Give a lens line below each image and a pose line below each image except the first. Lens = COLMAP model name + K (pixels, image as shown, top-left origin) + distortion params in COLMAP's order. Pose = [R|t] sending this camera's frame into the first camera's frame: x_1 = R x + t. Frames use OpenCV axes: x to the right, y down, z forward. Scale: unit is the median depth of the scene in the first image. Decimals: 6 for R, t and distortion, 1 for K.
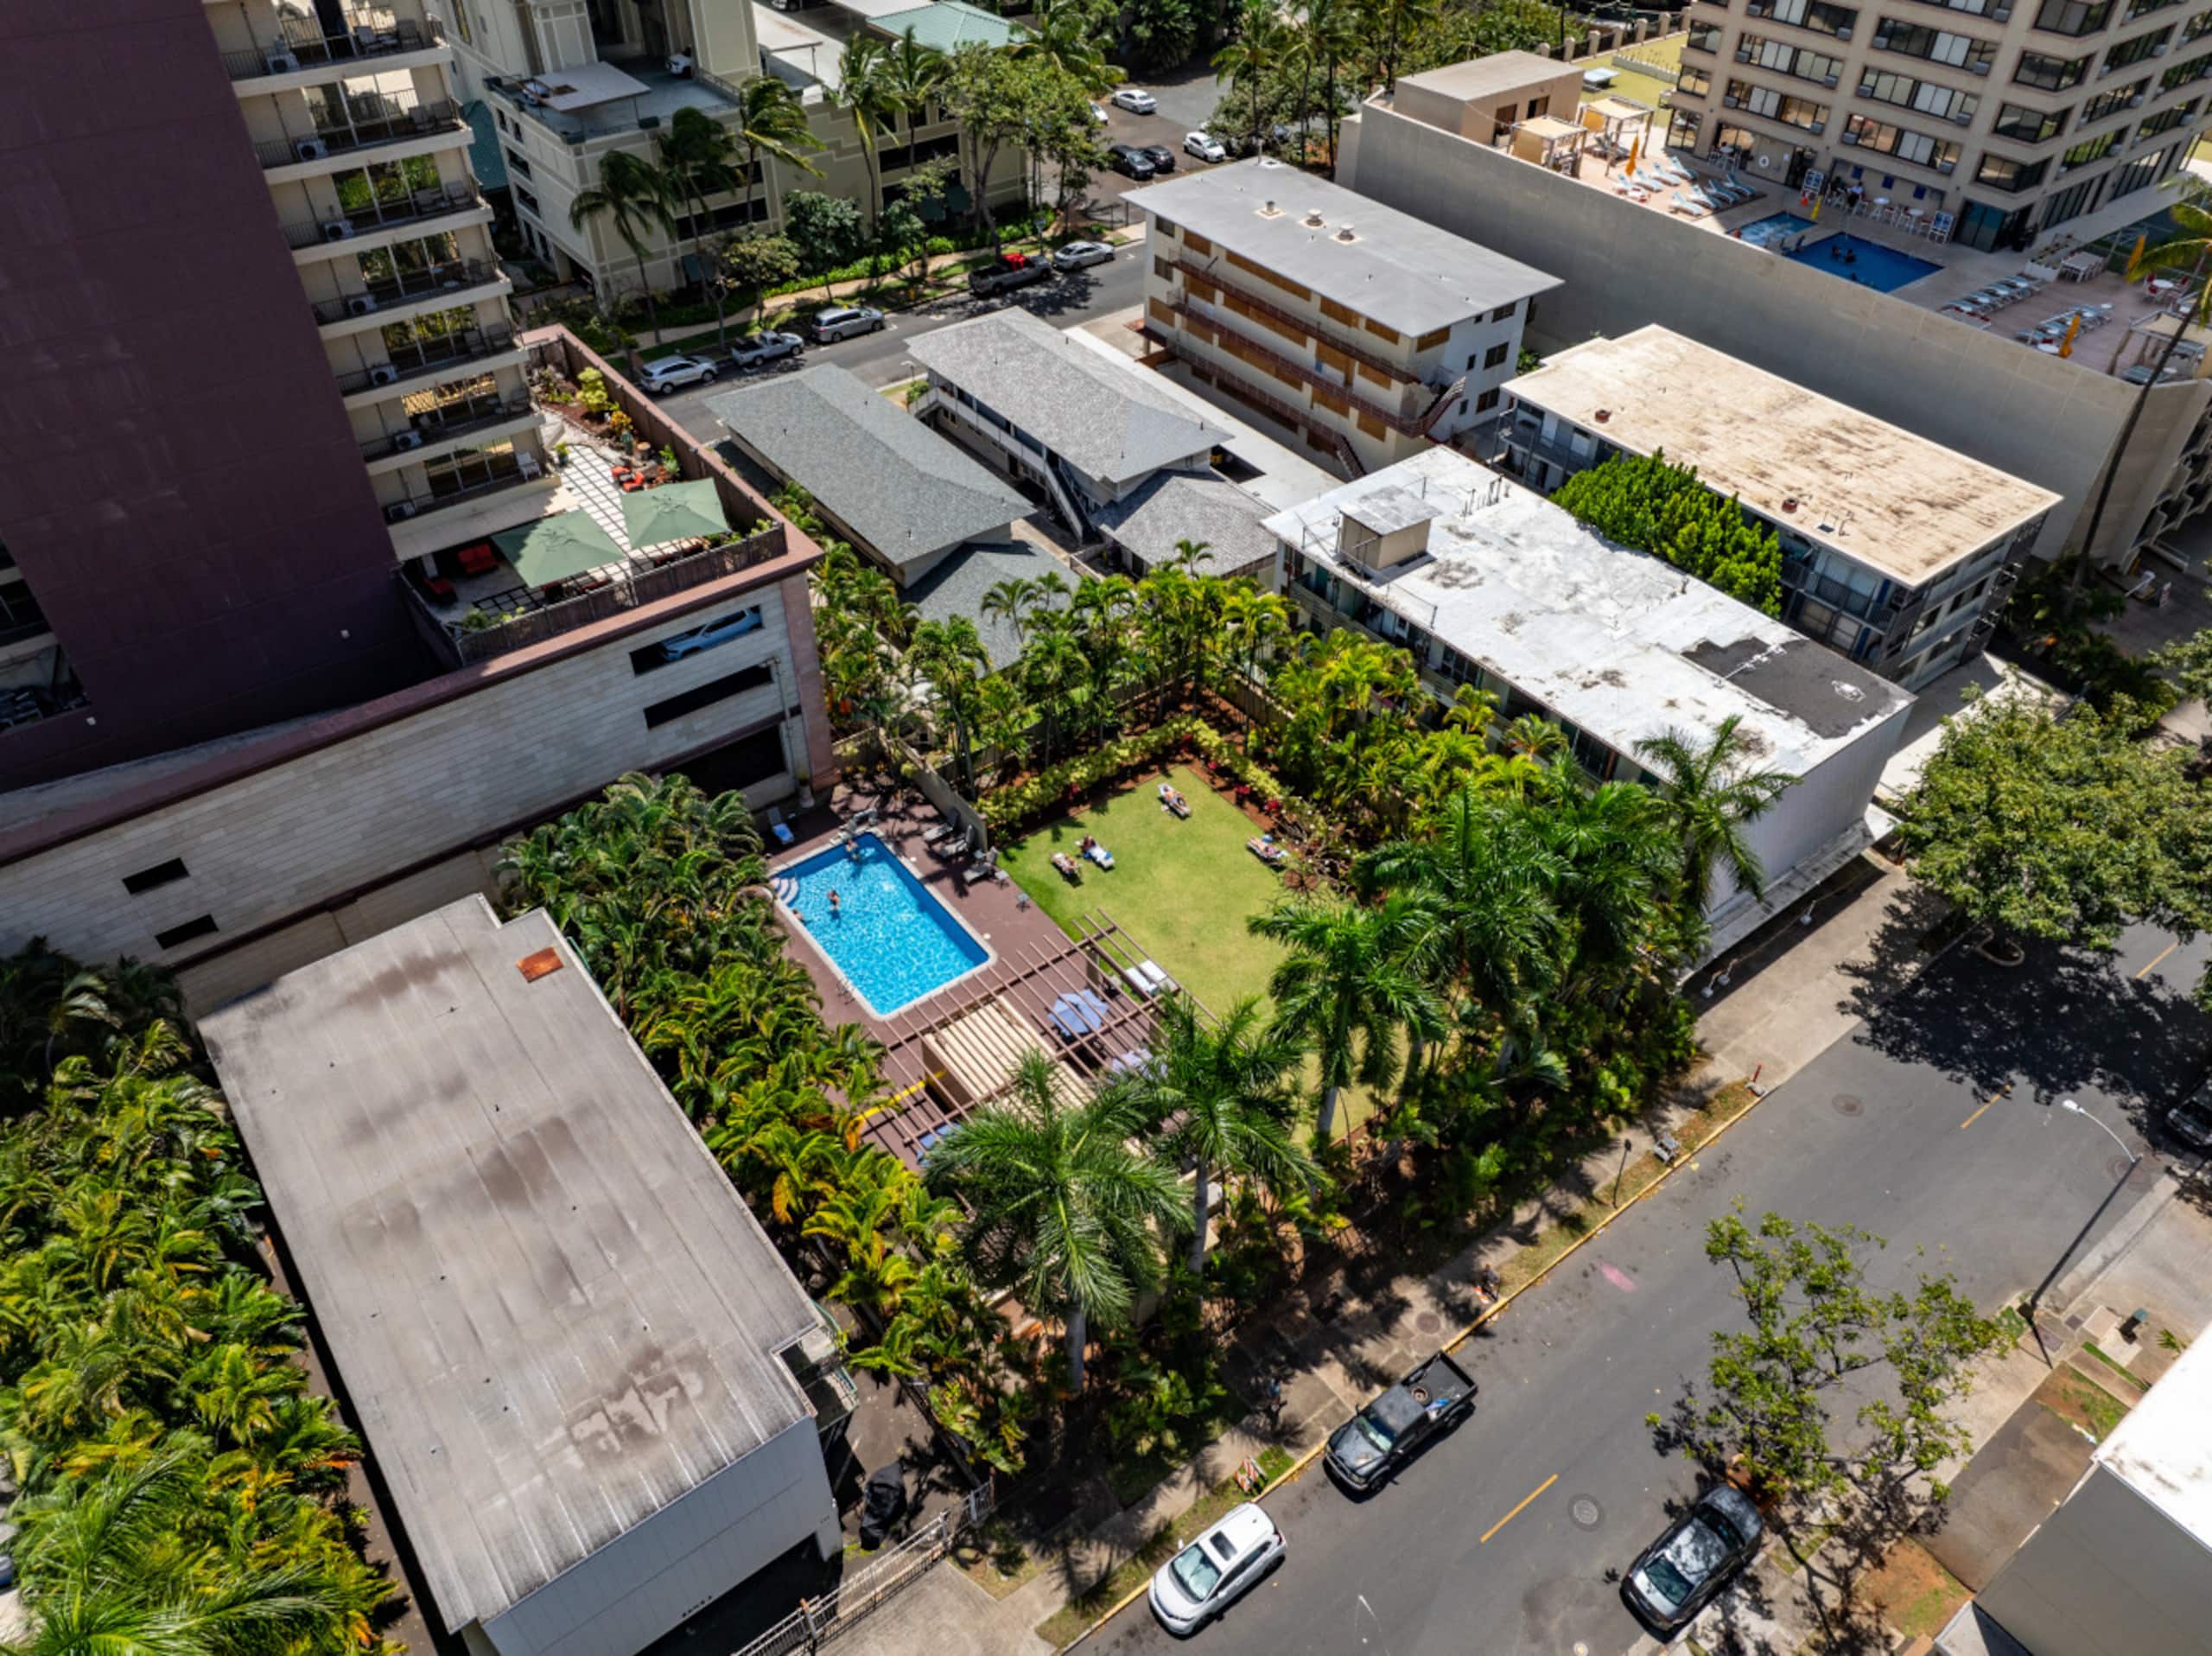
lens RADIAL K [[1545.5, 0, 1107.7], [0, 1545.5, 836.0], [0, 0, 1]] dist [-0.012613, -0.004567]
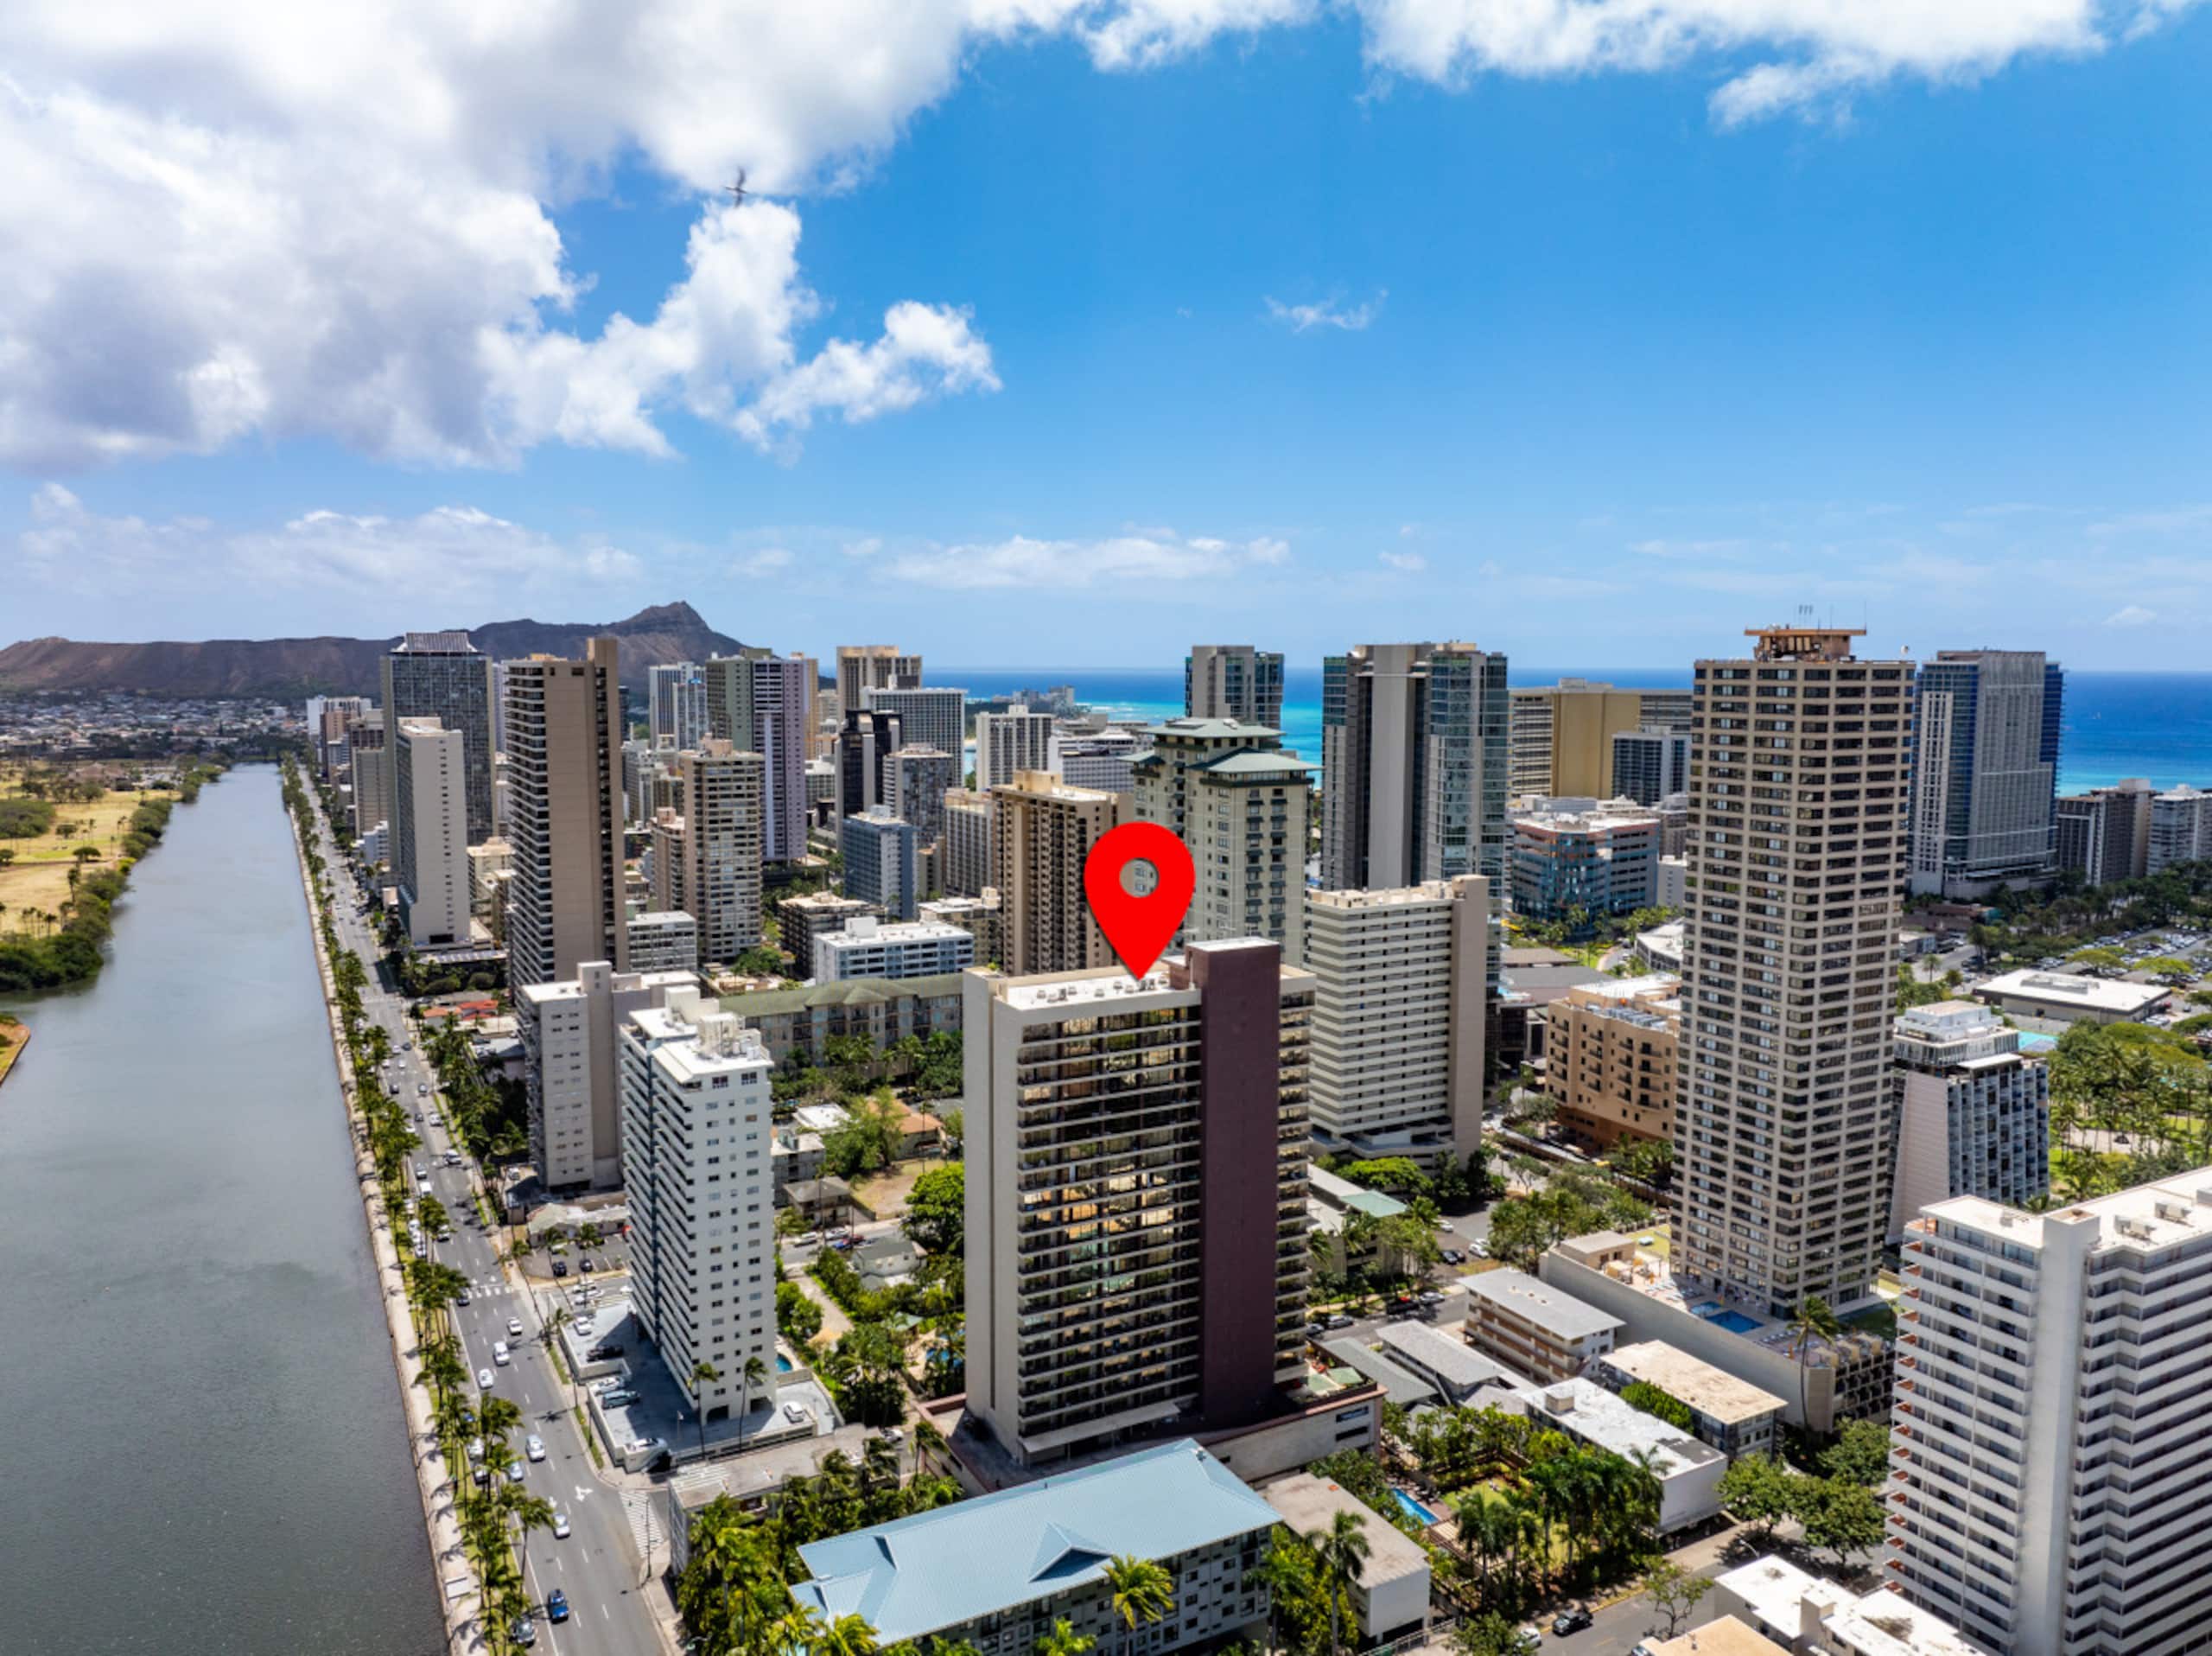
lens RADIAL K [[1545.5, 0, 1090.7], [0, 1545.5, 836.9], [0, 0, 1]] dist [-0.012613, -0.004567]
pose [[0.987794, 0.012061, -0.155300, -0.232574], [-0.100107, 0.812997, -0.573598, 0.612233], [0.119340, 0.582143, 0.804280, -1.842654]]
